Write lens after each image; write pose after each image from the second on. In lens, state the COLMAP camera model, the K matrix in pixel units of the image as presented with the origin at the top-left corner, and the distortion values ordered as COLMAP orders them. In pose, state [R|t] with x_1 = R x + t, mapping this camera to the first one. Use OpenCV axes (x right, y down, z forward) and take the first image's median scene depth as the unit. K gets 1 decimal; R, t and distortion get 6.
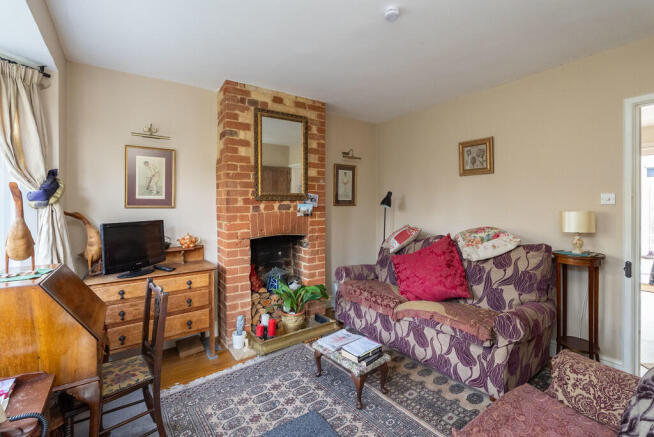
lens RADIAL K [[295.4, 0, 328.3], [0, 295.4, 213.0], [0, 0, 1]] dist [-0.004562, 0.000195]
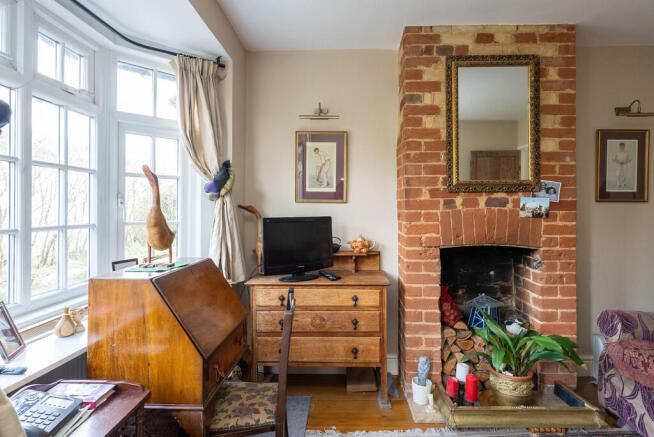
lens RADIAL K [[343.1, 0, 329.6], [0, 343.1, 205.9], [0, 0, 1]] dist [-0.004927, 0.001275]
pose [[0.790896, -0.000748, -0.611950, 0.022924], [-0.020054, 0.999430, -0.027140, 0.017670], [0.611621, 0.033737, 0.790431, 0.215122]]
